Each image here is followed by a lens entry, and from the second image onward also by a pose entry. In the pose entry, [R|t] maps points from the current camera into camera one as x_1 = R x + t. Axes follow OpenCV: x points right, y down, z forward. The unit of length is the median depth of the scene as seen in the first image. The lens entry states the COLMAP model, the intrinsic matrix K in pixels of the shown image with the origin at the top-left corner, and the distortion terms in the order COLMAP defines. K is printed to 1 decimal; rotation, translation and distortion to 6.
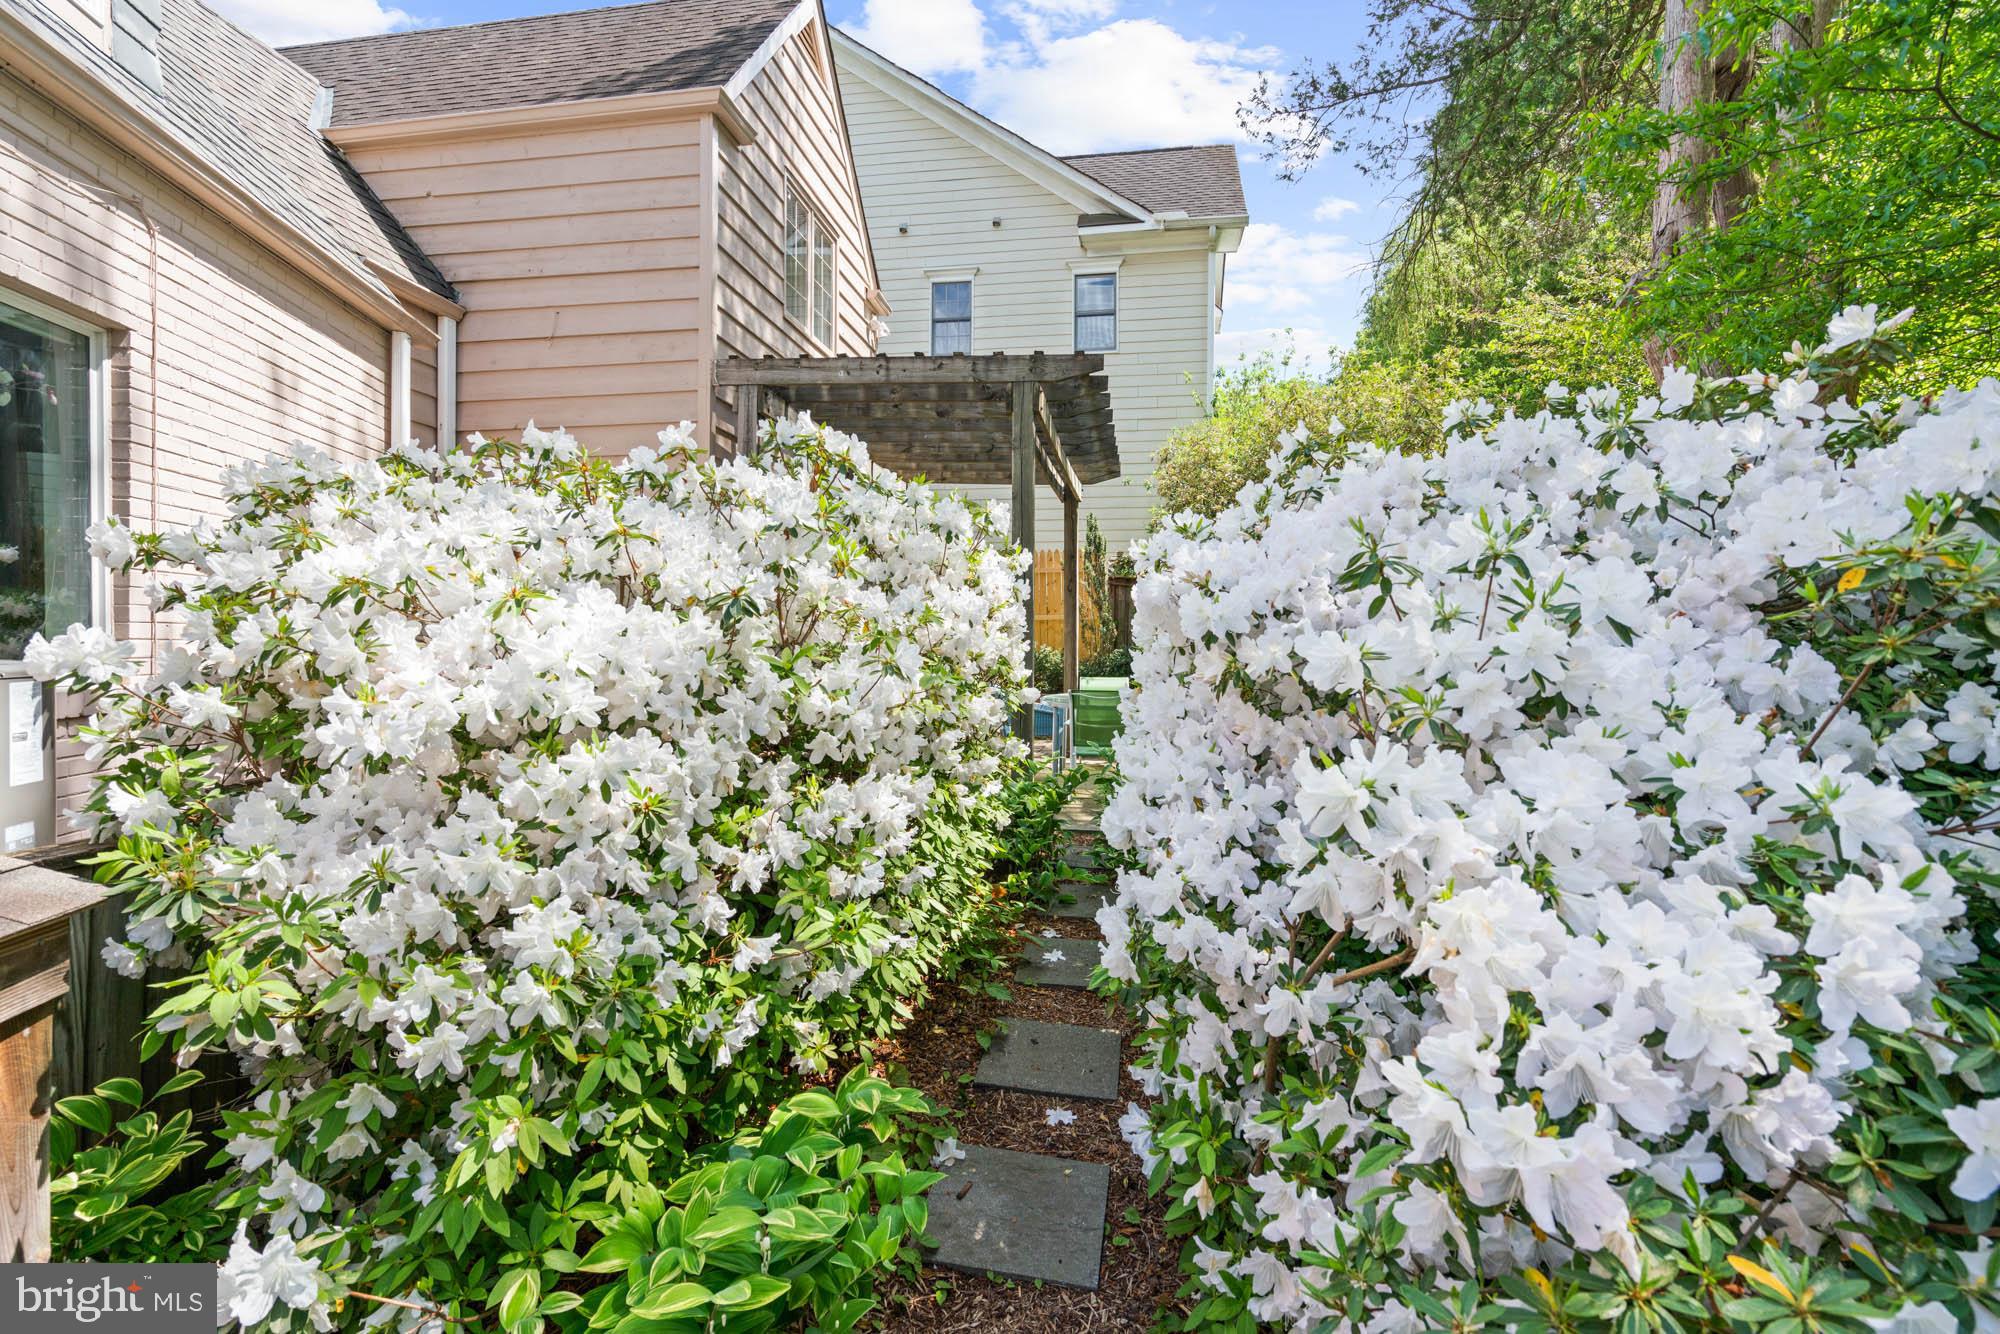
lens RADIAL K [[926.6, 0, 988.3], [0, 926.6, 601.7], [0, 0, 1]] dist [-0.008571, 0.000039]
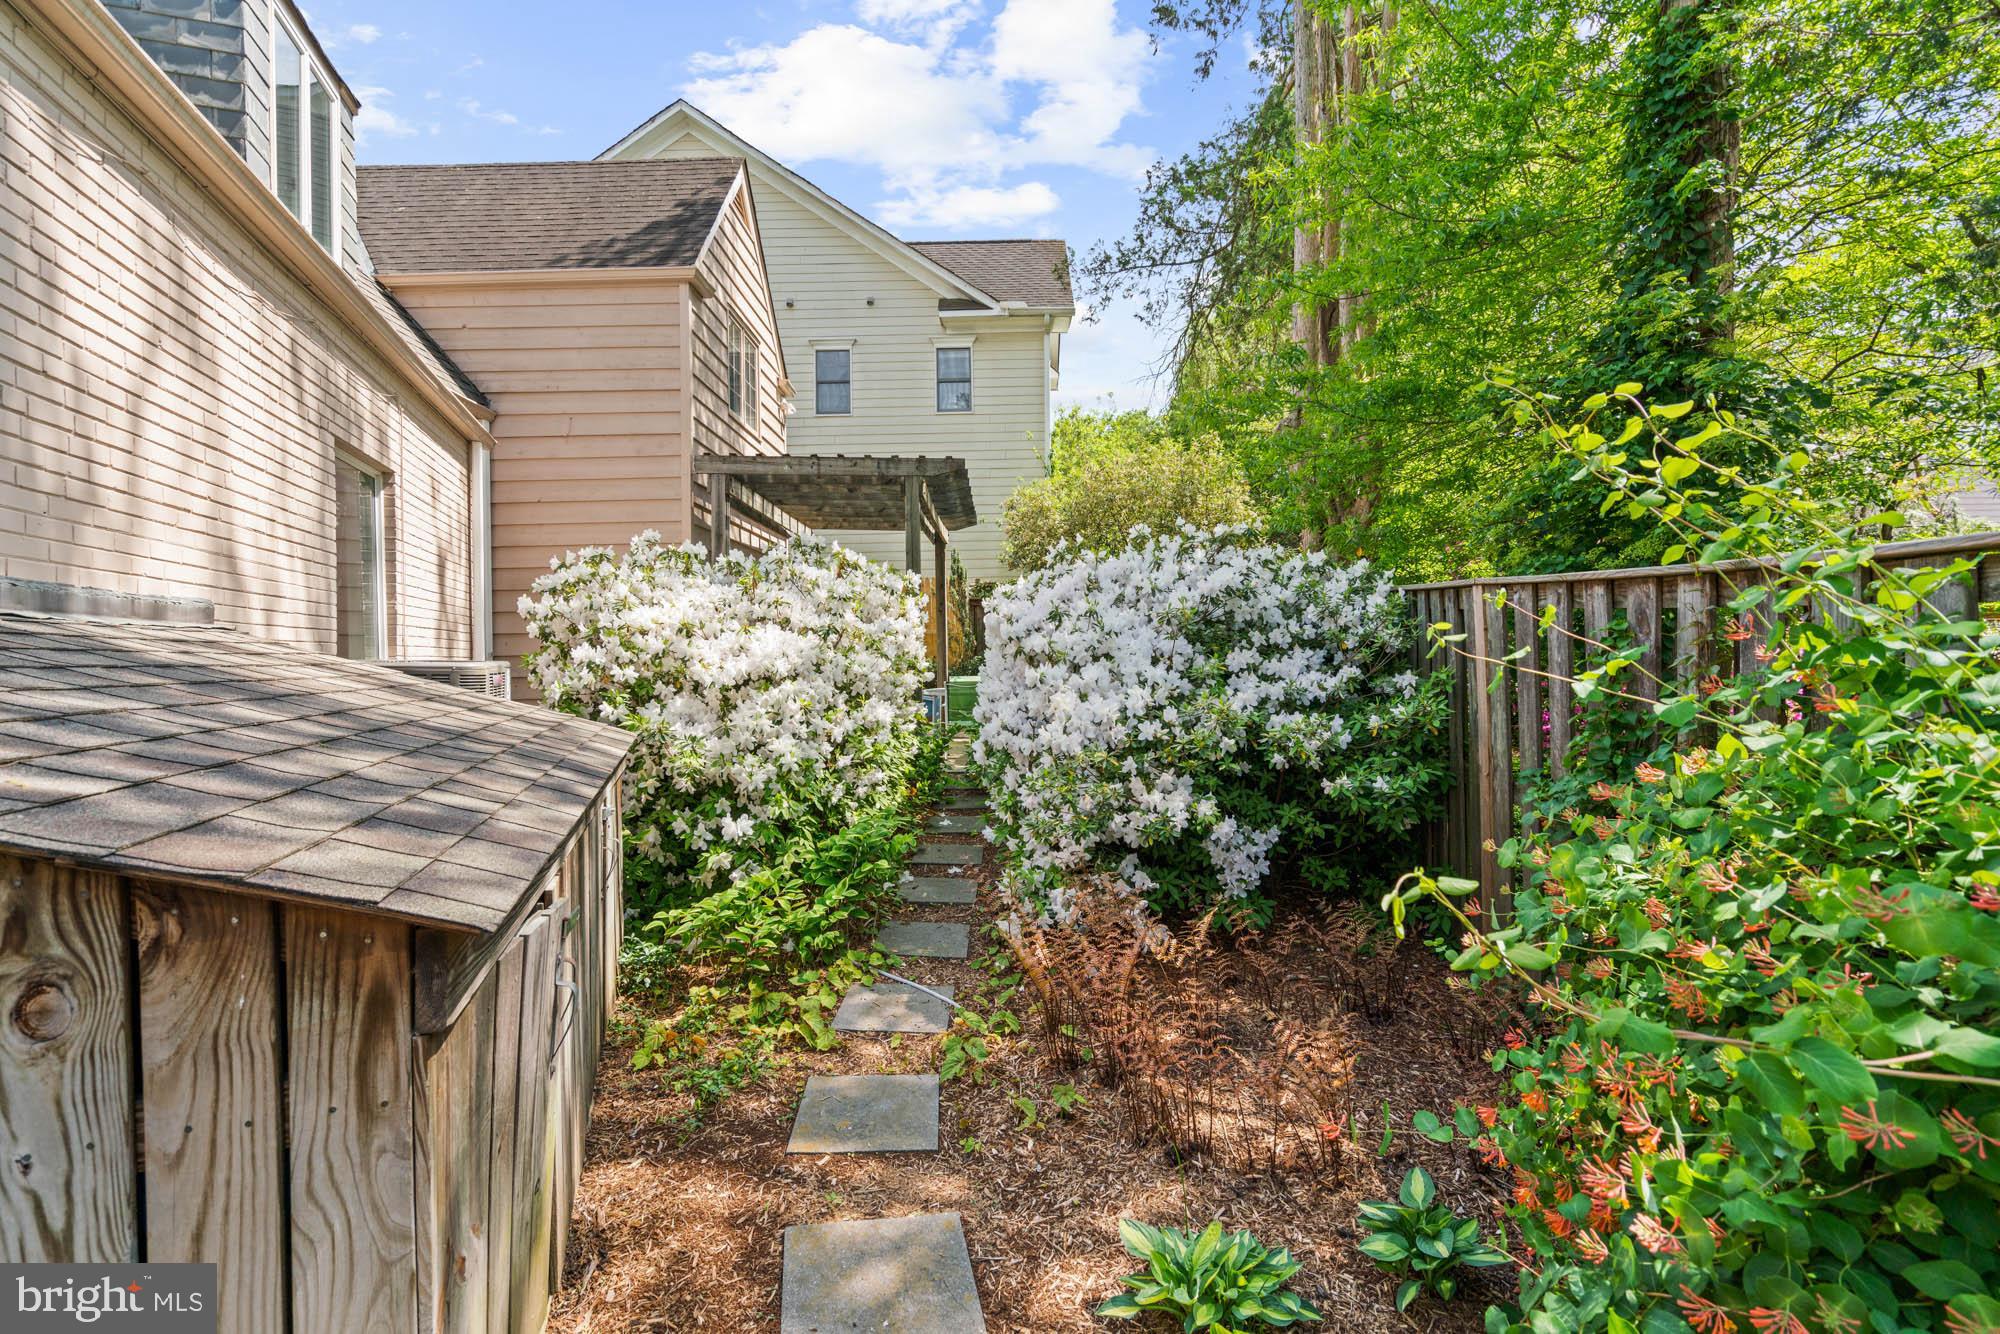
lens RADIAL K [[926.6, 0, 988.3], [0, 926.6, 601.7], [0, 0, 1]] dist [-0.008571, 0.000039]
pose [[0.988277, -0.015240, 0.151907, -0.065380], [0.017654, 0.999738, -0.014552, -0.008536], [-0.151646, 0.017063, 0.988288, -0.457855]]
